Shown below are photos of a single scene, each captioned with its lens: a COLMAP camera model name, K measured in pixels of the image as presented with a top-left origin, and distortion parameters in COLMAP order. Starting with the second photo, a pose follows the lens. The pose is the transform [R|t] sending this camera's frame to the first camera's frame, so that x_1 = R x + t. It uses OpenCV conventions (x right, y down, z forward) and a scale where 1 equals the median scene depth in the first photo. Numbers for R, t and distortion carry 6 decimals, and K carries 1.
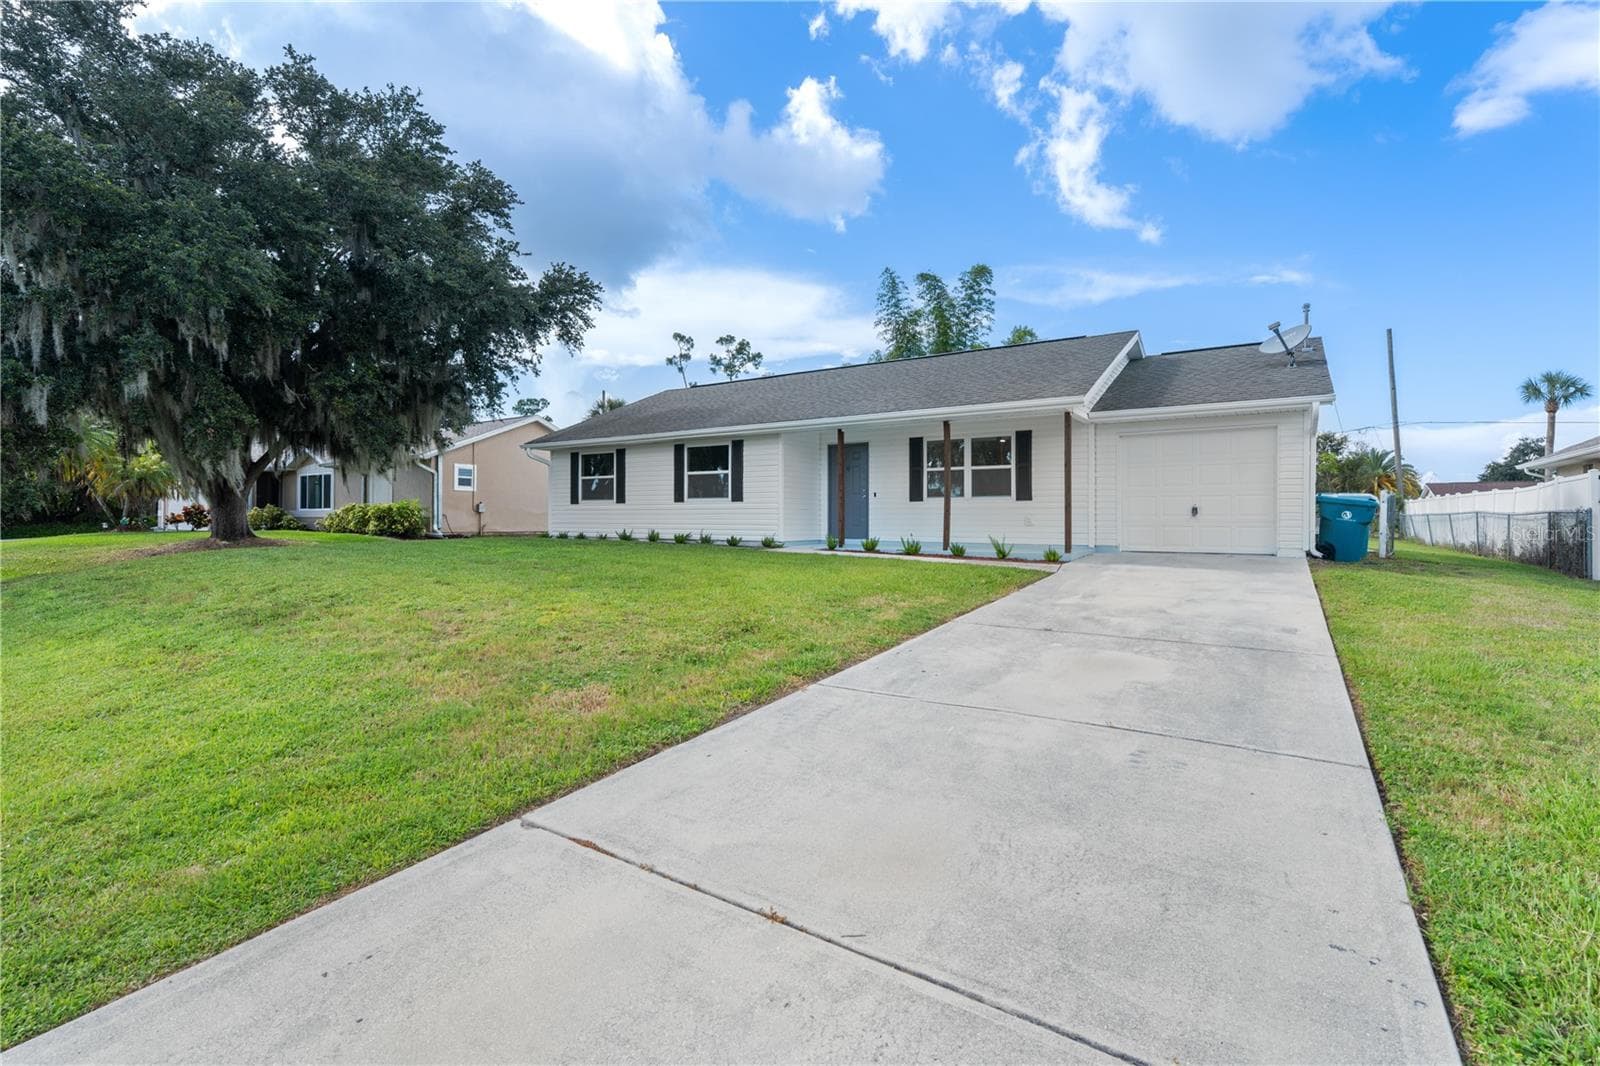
lens RADIAL K [[730.6, 0, 767.5], [0, 730.6, 504.8], [0, 0, 1]] dist [-0.032474, -0.000329]
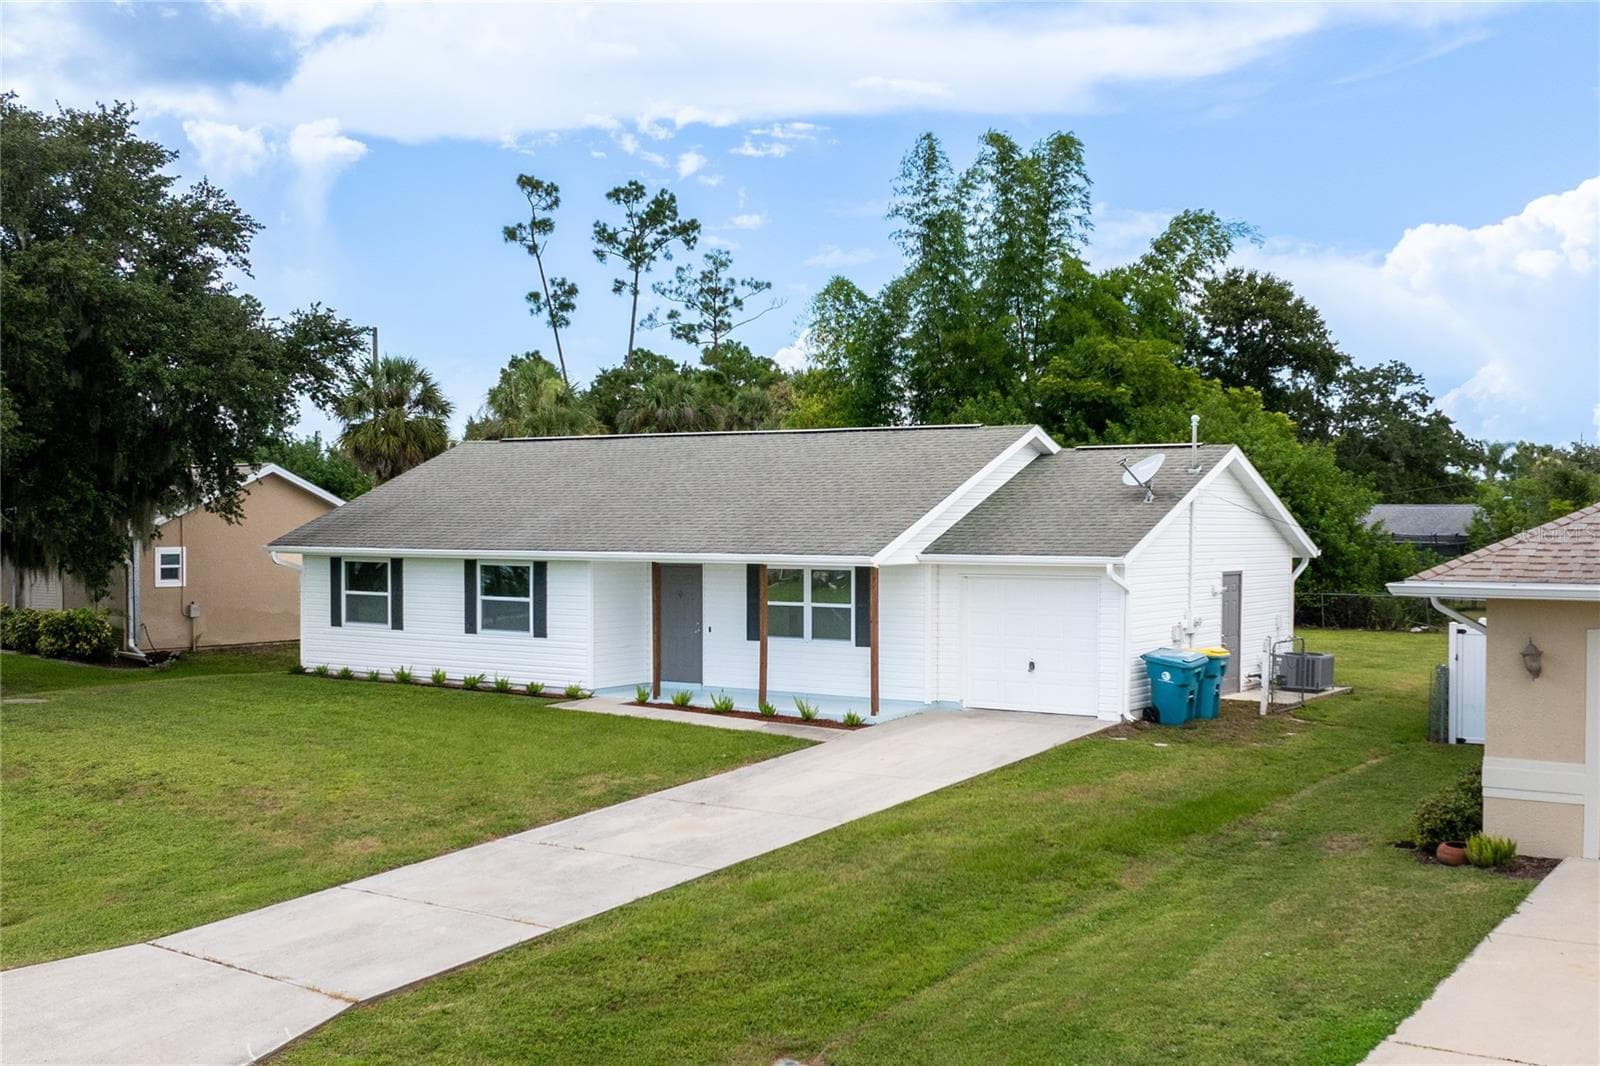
lens RADIAL K [[1702.5, 0, 800.0], [0, 1702.5, 533.0], [0, 0, 1]] dist [-0.090347, -0.016775]
pose [[0.999742, -0.001699, 0.022664, 0.192597], [0.001099, 0.999649, 0.026478, -0.160431], [-0.022701, -0.026446, 0.999392, -0.831179]]
